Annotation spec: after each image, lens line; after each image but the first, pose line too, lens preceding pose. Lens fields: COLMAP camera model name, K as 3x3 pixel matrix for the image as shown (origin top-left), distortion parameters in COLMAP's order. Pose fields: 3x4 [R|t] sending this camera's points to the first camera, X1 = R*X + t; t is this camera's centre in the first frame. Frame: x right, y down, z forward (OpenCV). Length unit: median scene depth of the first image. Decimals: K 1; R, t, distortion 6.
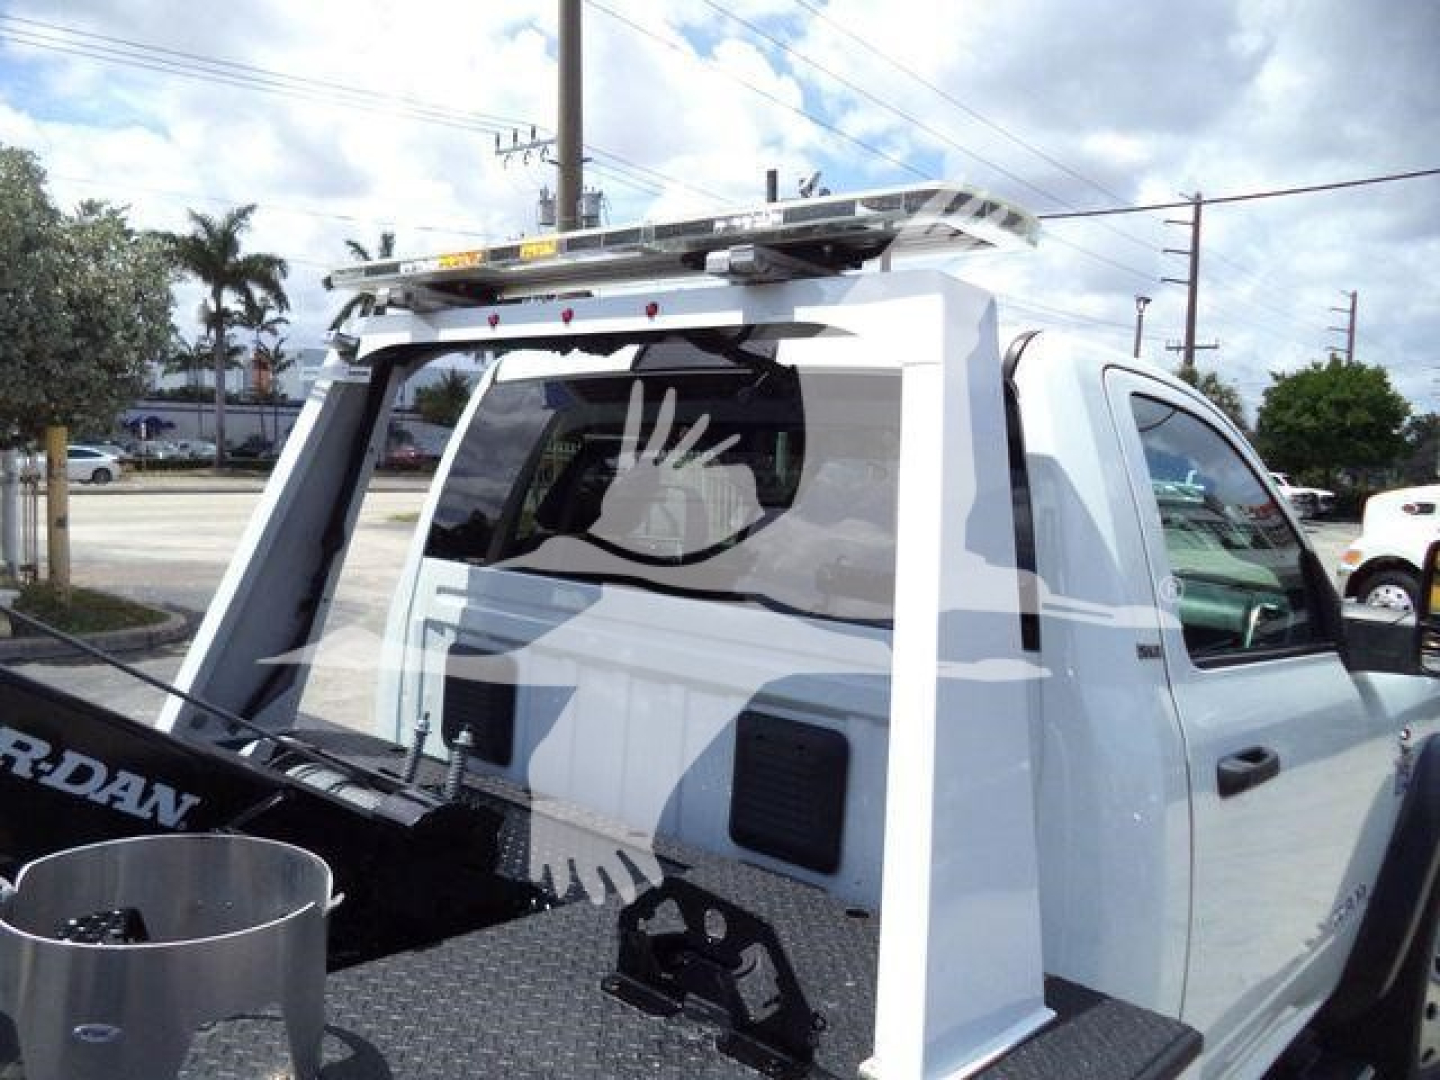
lens RADIAL K [[1178.9, 0, 732.8], [0, 1178.9, 579.5], [0, 0, 1]] dist [-0.058329, -0.001293]
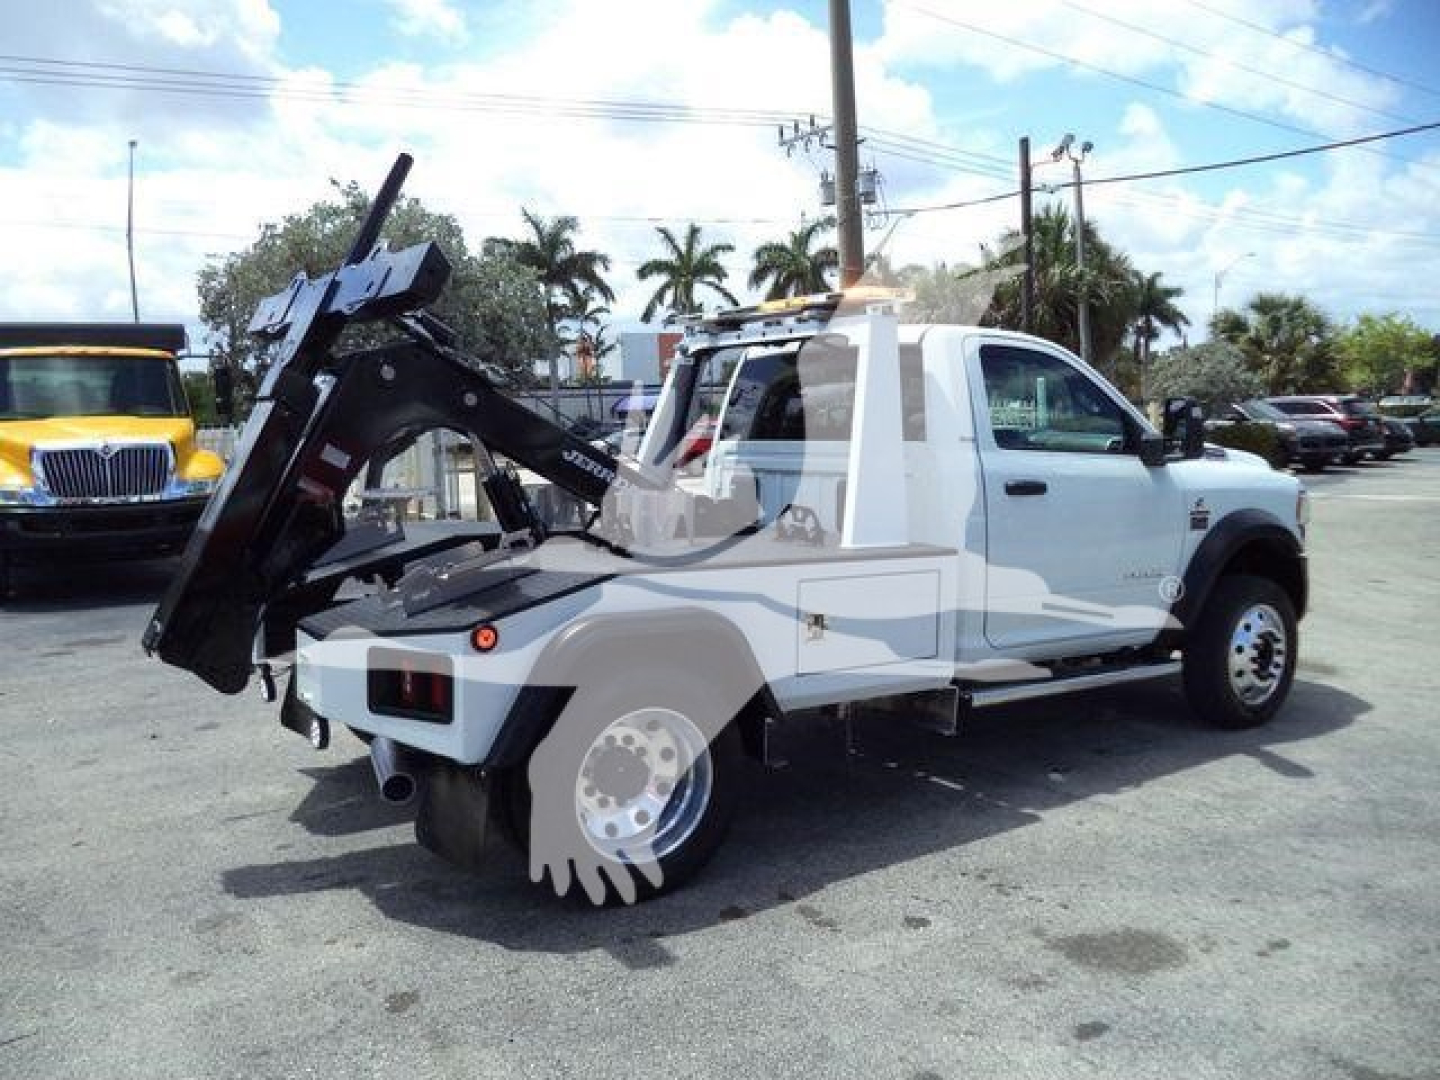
lens RADIAL K [[1161.1, 0, 717.0], [0, 1161.1, 615.5], [0, 0, 1]] dist [-0.041221, 0.002639]
pose [[0.961542, -0.022286, -0.273751, 0.030645], [0.039835, 0.997480, 0.058713, 0.016918], [0.271753, -0.067360, 0.960007, -0.106098]]
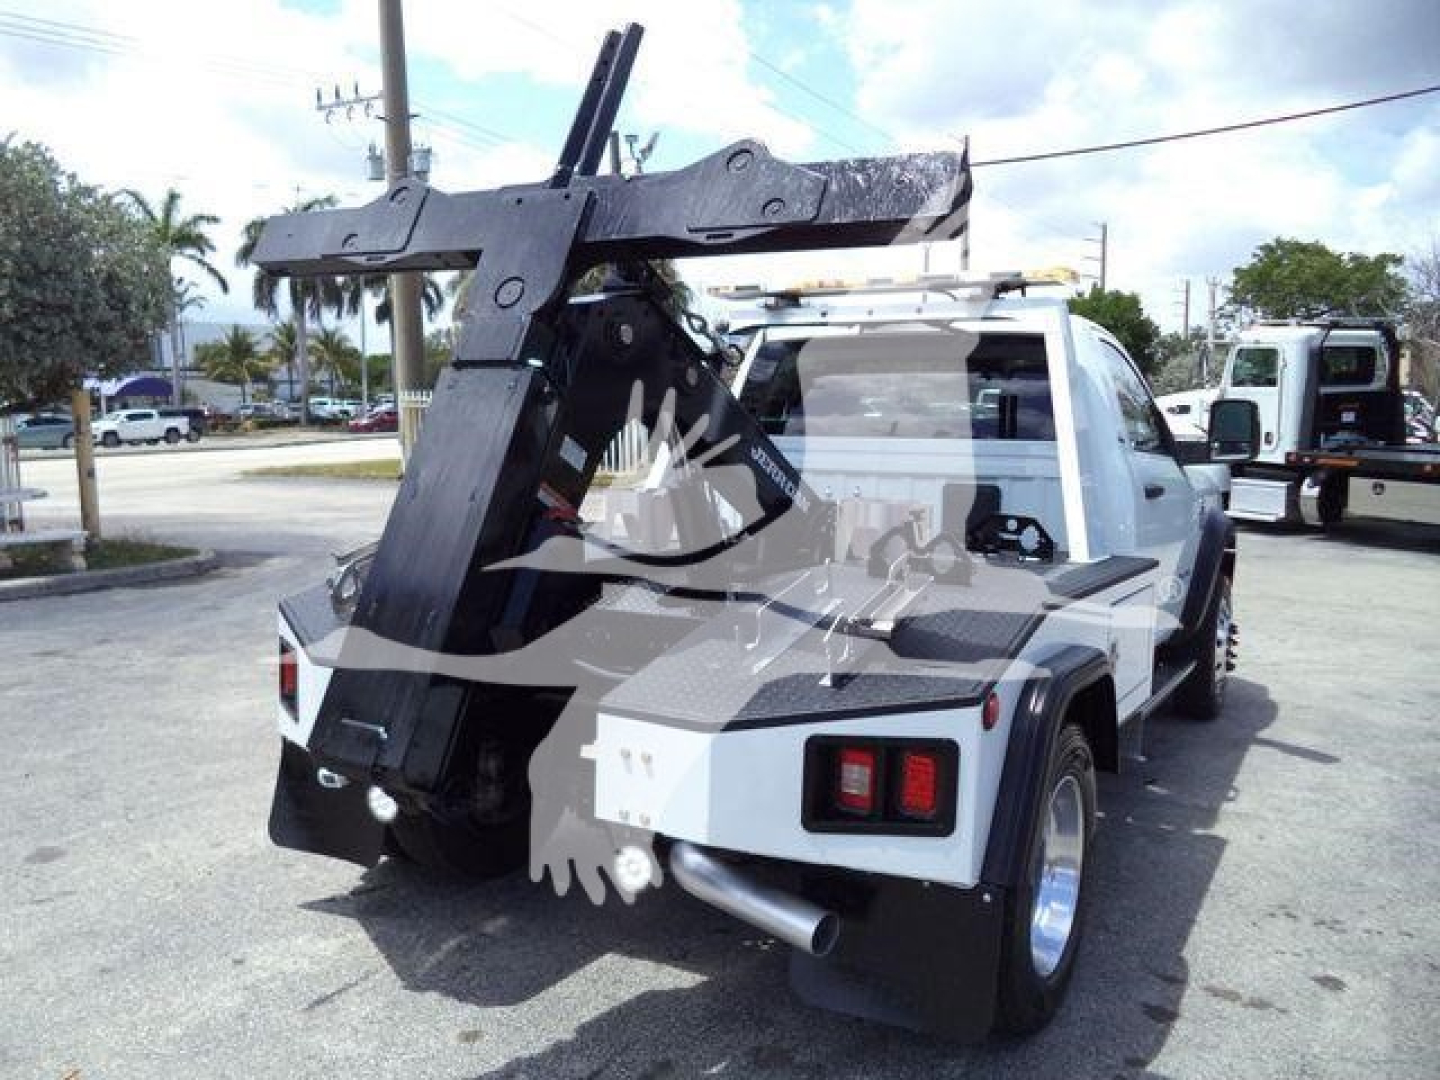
lens RADIAL K [[1161.1, 0, 717.0], [0, 1161.1, 615.5], [0, 0, 1]] dist [-0.041221, 0.002639]
pose [[0.984154, -0.072914, 0.161630, -0.055279], [0.059477, 0.994477, 0.086472, 0.009859], [-0.167043, -0.075489, 0.983056, -0.079740]]
